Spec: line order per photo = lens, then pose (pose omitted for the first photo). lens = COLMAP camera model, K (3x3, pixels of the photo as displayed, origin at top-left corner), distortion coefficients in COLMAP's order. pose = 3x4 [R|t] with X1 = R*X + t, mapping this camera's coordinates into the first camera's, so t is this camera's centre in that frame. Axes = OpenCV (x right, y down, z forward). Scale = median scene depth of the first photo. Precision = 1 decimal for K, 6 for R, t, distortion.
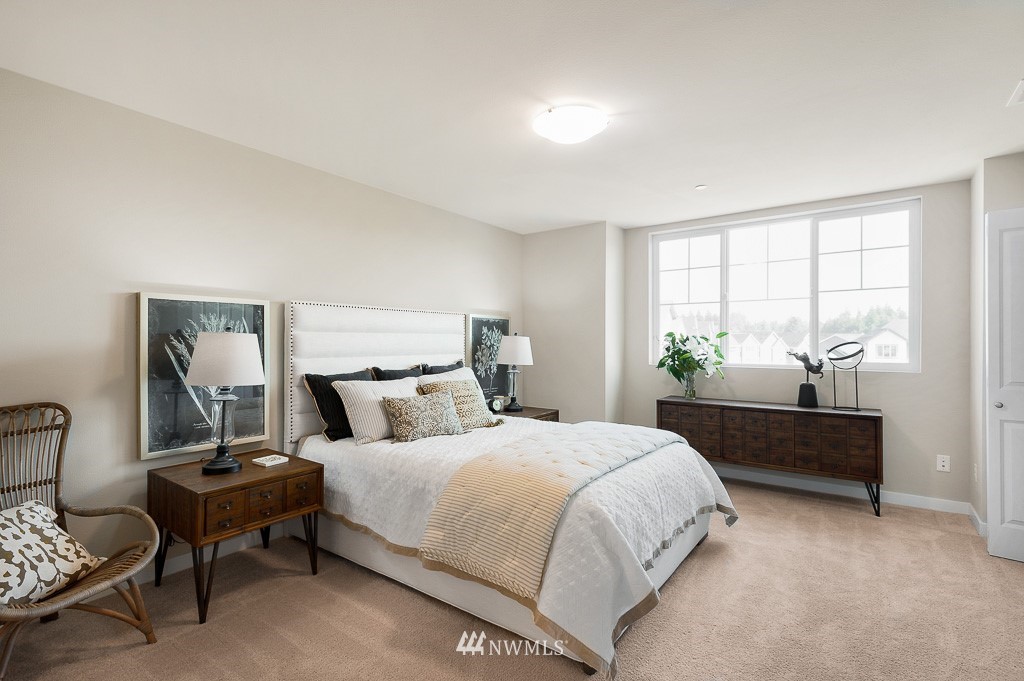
lens RADIAL K [[497.0, 0, 516.2], [0, 497.0, 337.3], [0, 0, 1]] dist [0.005399, -0.000176]
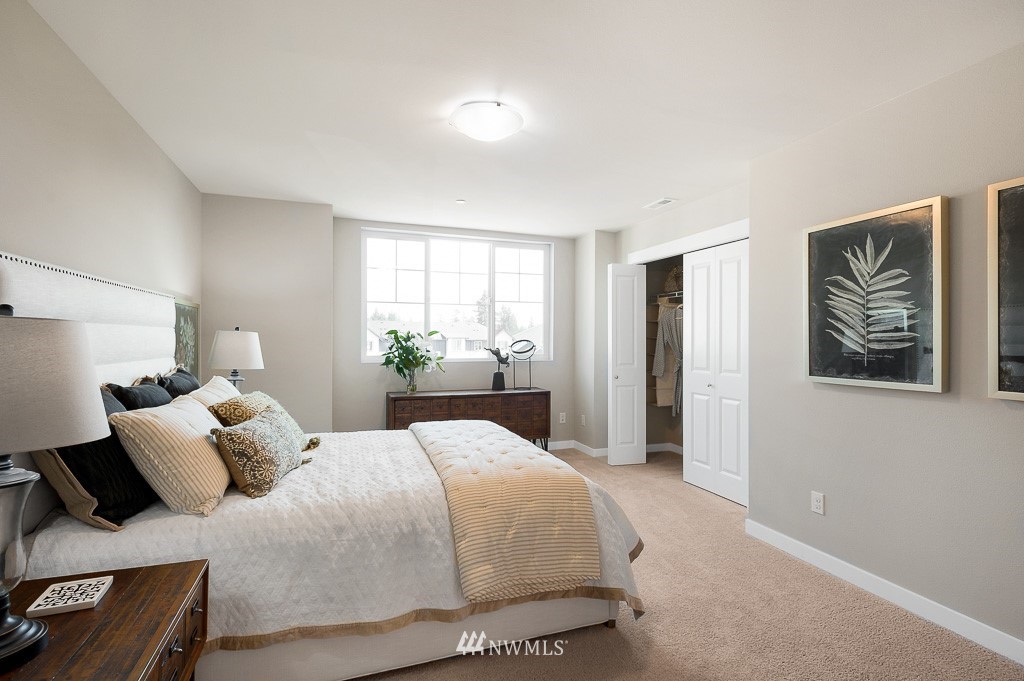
lens RADIAL K [[487.6, 0, 514.9], [0, 487.6, 338.1], [0, 0, 1]] dist [0.001119, -0.000375]
pose [[0.537843, 0.003964, 0.843036, -0.461146], [-0.012327, 0.999919, 0.003162, 0.000554], [-0.842955, -0.012093, 0.537848, 0.288516]]
